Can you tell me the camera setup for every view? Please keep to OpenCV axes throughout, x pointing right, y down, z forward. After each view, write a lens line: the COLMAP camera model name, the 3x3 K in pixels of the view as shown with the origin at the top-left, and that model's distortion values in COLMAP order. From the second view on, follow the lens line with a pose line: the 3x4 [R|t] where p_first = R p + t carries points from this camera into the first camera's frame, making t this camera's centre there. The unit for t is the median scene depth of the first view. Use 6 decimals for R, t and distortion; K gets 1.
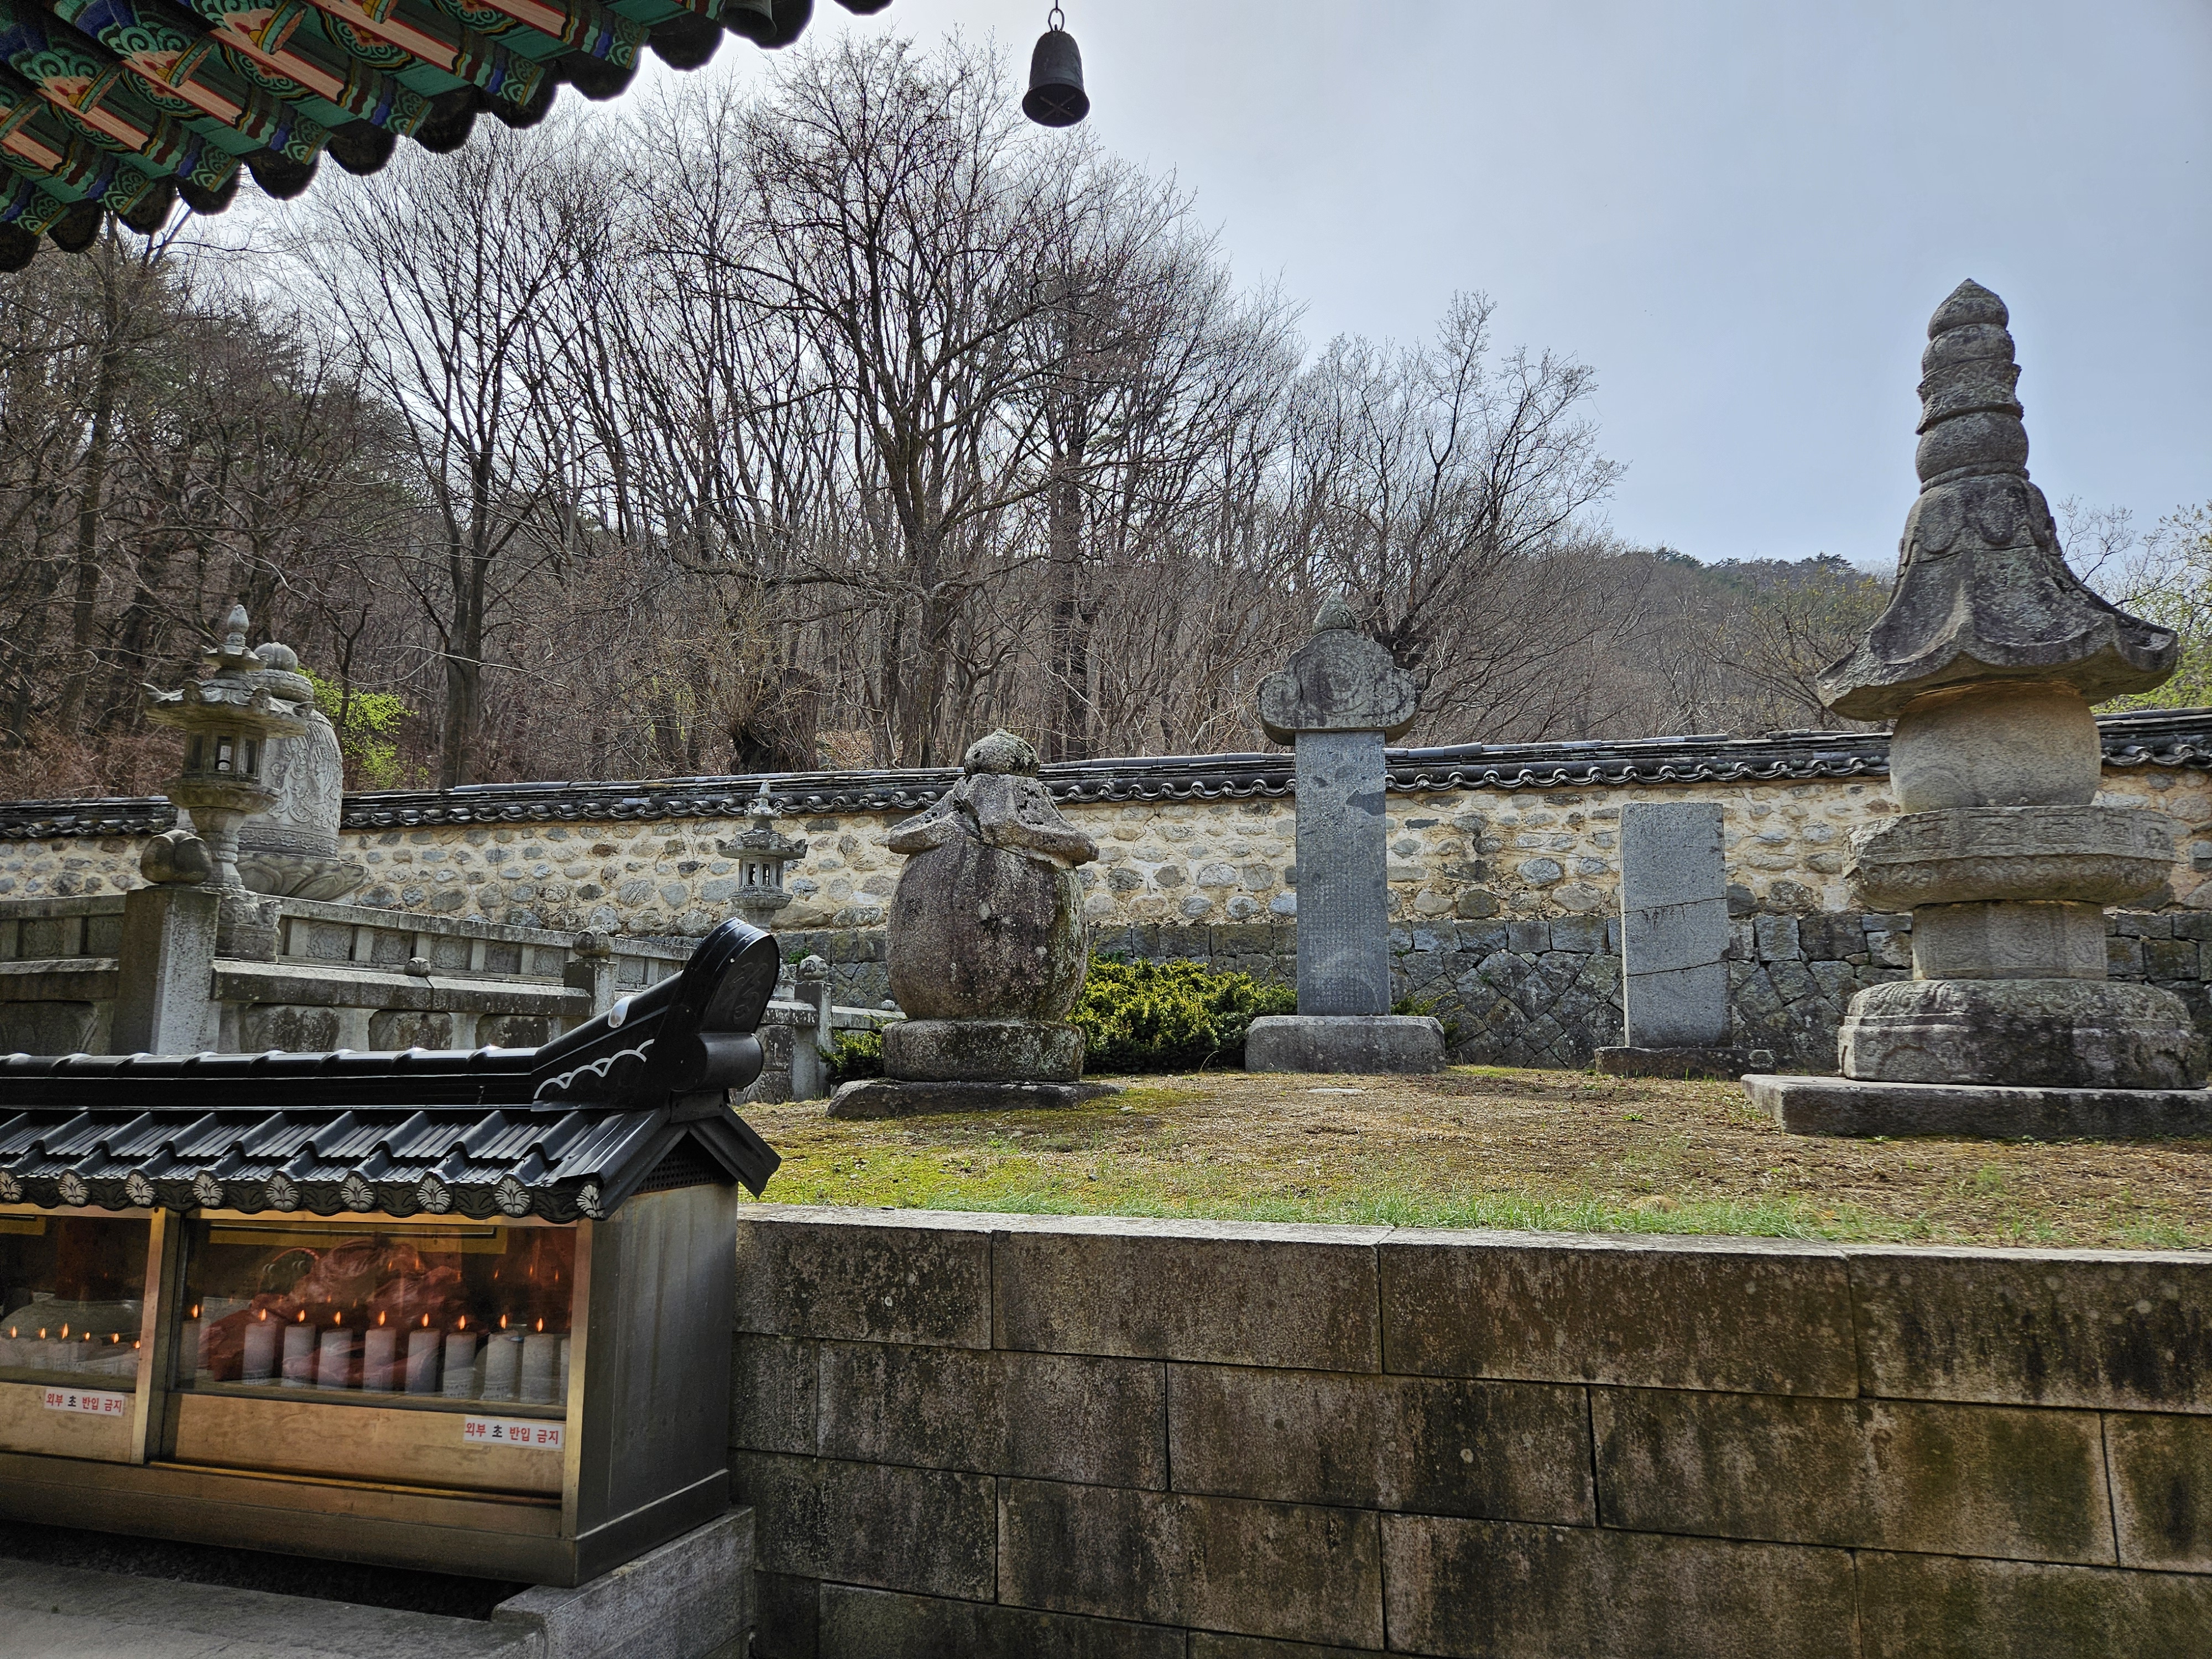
lens RADIAL K [[1494.8, 0, 1101.9], [0, 1494.8, 842.4], [0, 0, 1]] dist [0.067971, -0.047008]
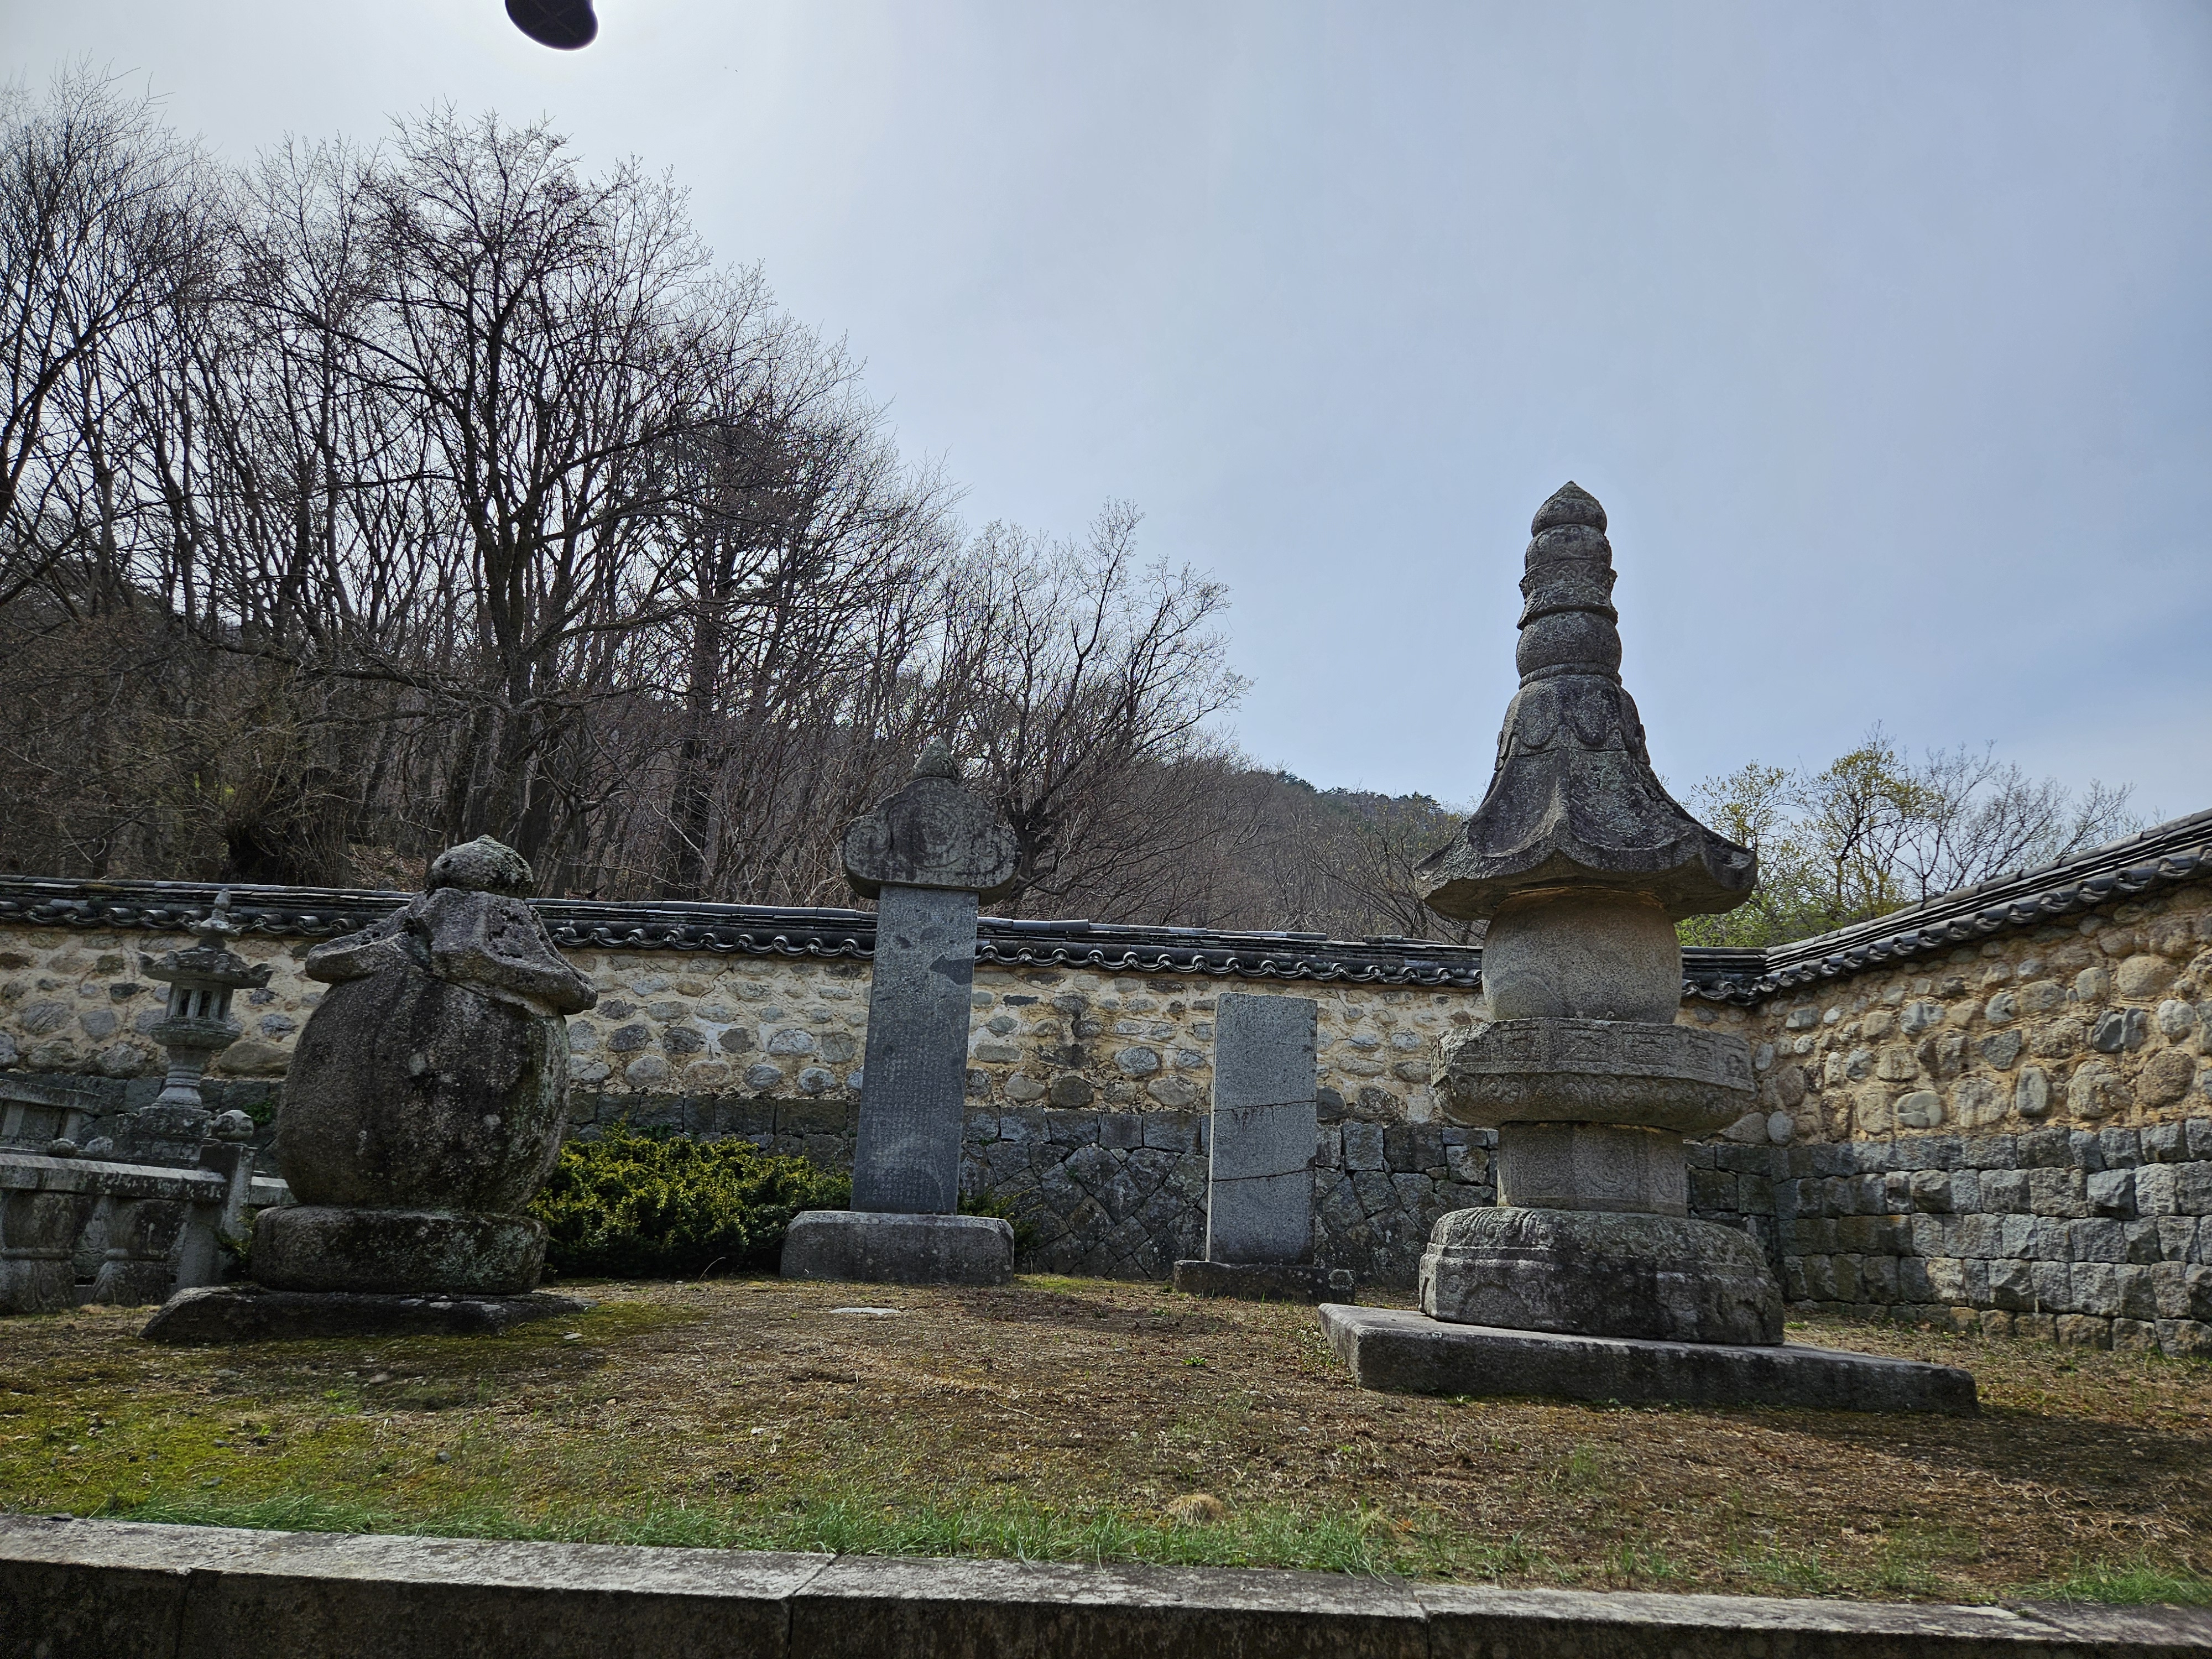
lens RADIAL K [[1494.8, 0, 1094.2], [0, 1494.8, 831.2], [0, 0, 1]] dist [0.067971, -0.047008]
pose [[0.968590, 0.101235, 0.227123, 0.060574], [-0.072272, 0.988556, -0.132415, 0.004961], [-0.237929, 0.111841, 0.964822, 0.134529]]
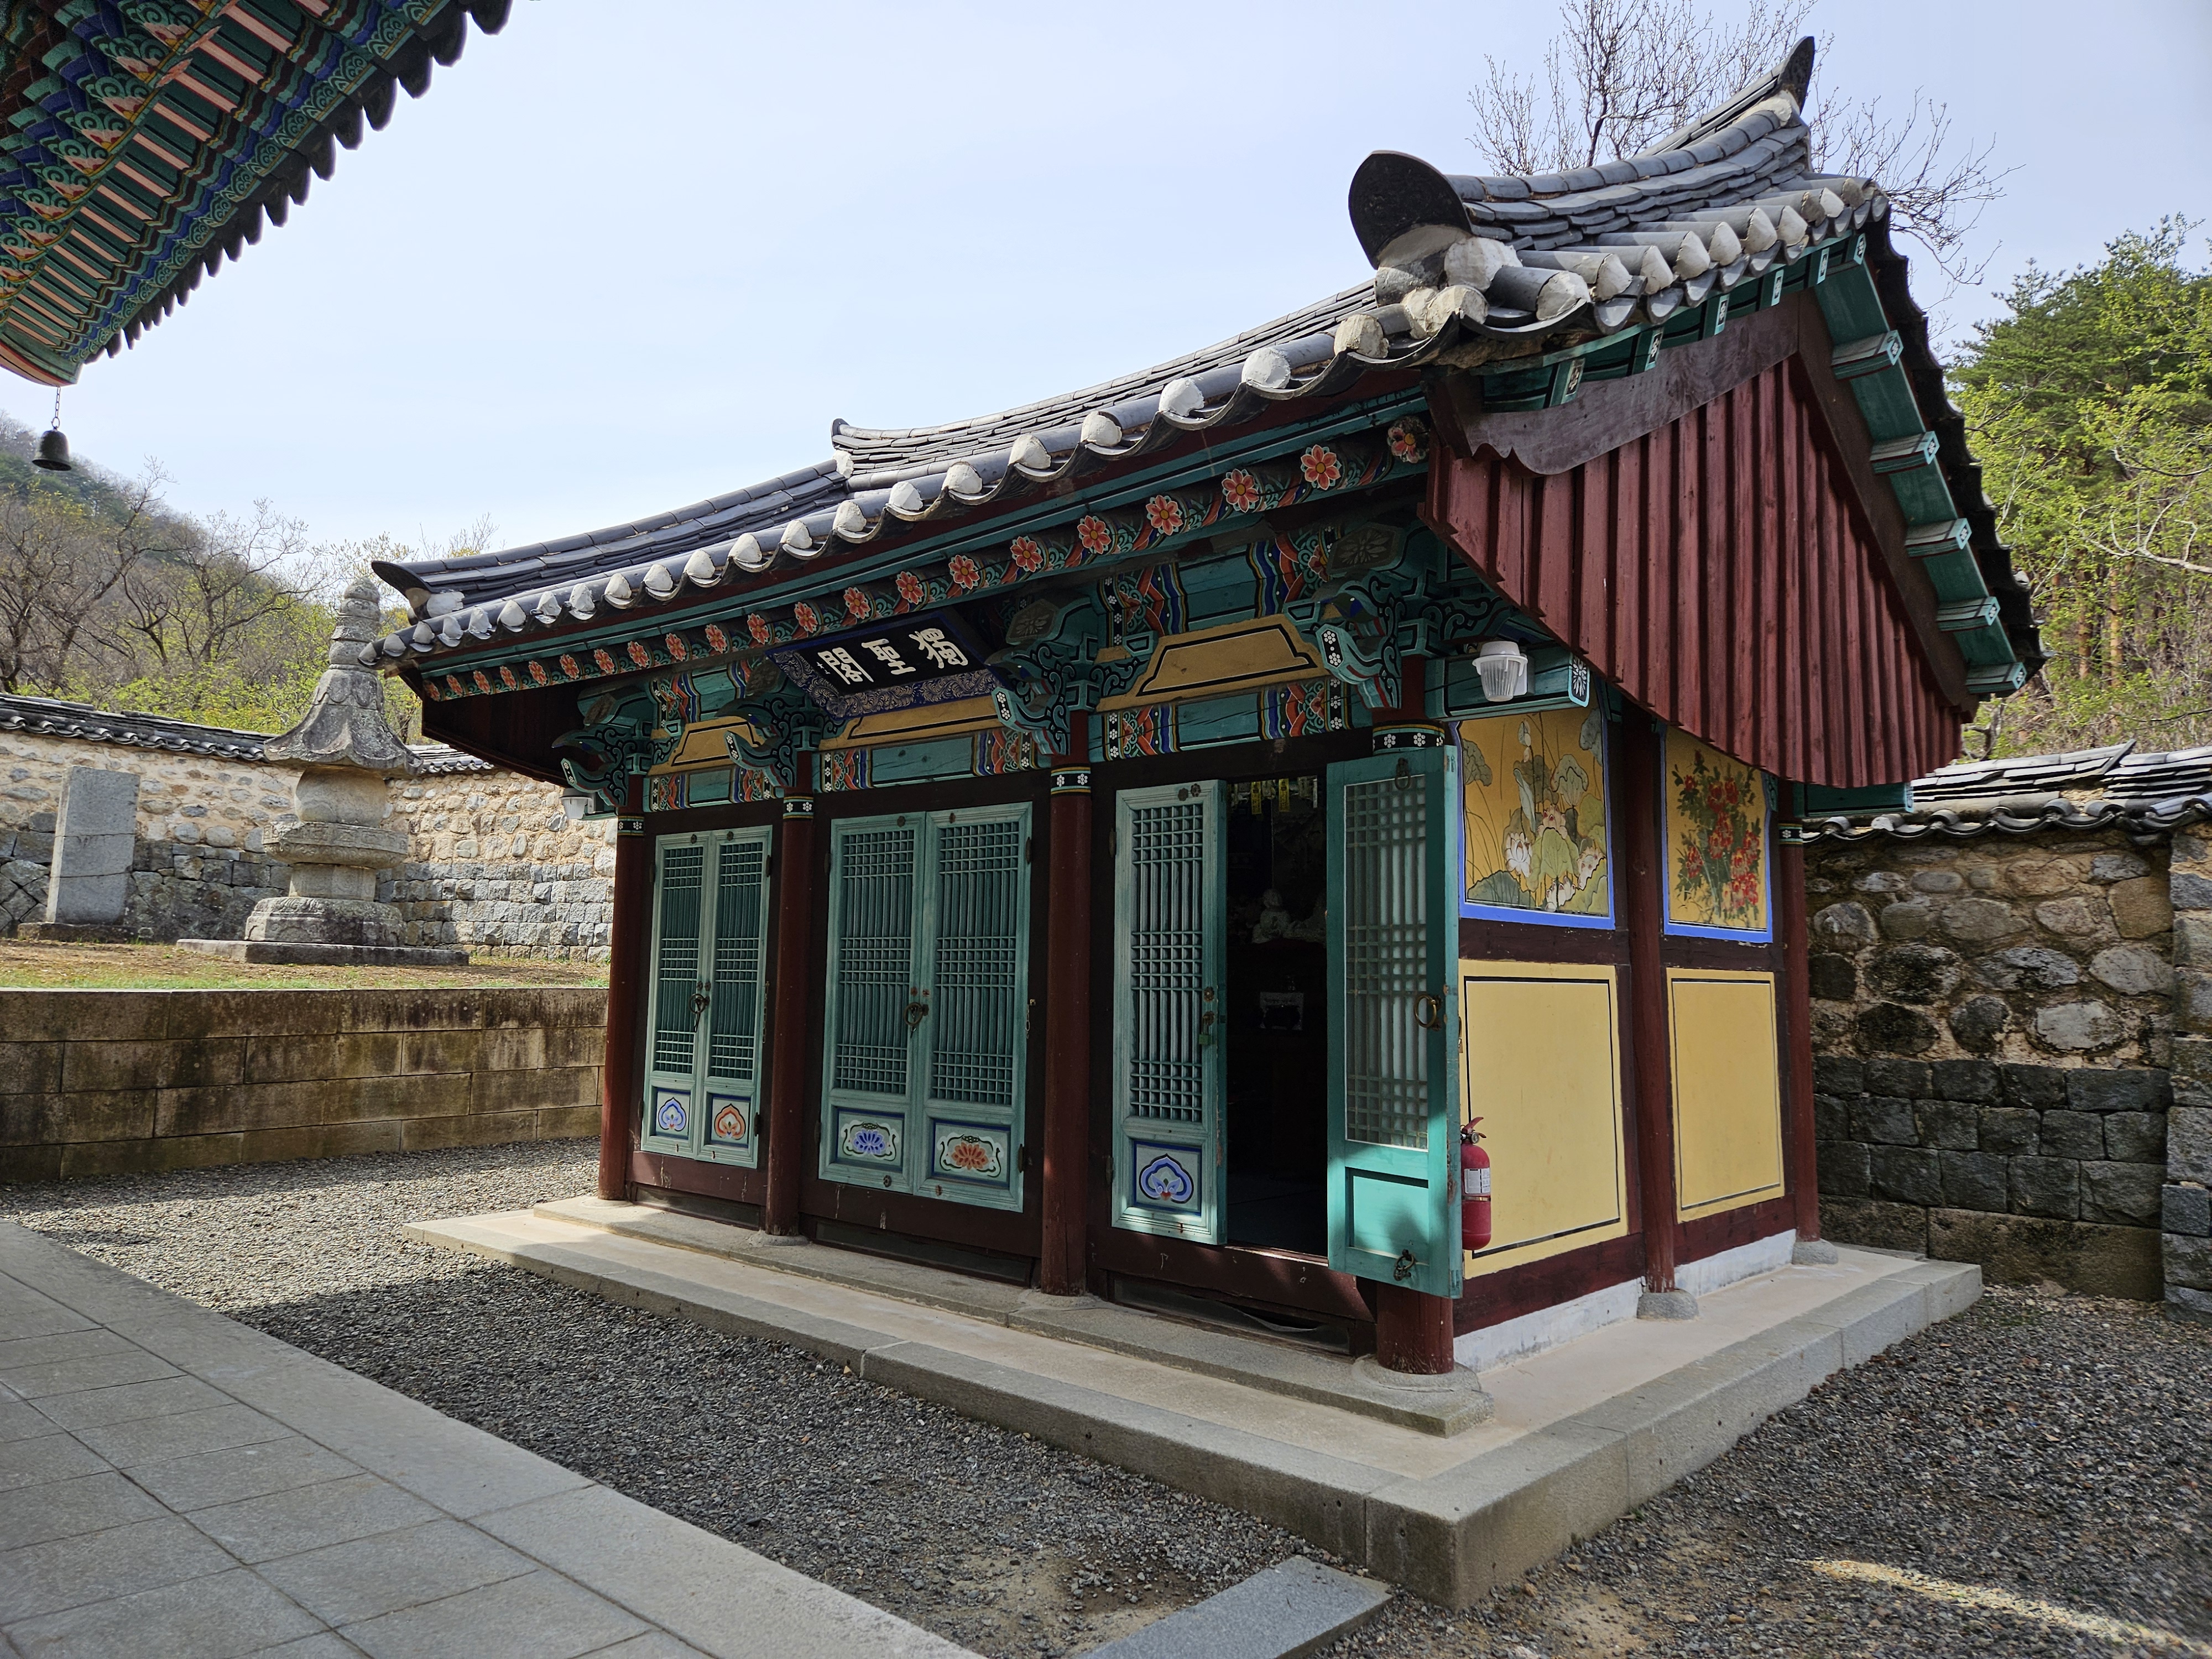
lens RADIAL K [[1494.8, 0, 1082.5], [0, 1494.8, 817.4], [0, 0, 1]] dist [0.067971, -0.047008]
pose [[0.425456, 0.108735, 0.898423, -0.766545], [-0.155155, 0.986820, -0.045958, -0.077940], [-0.891579, -0.119842, 0.436720, -0.758810]]
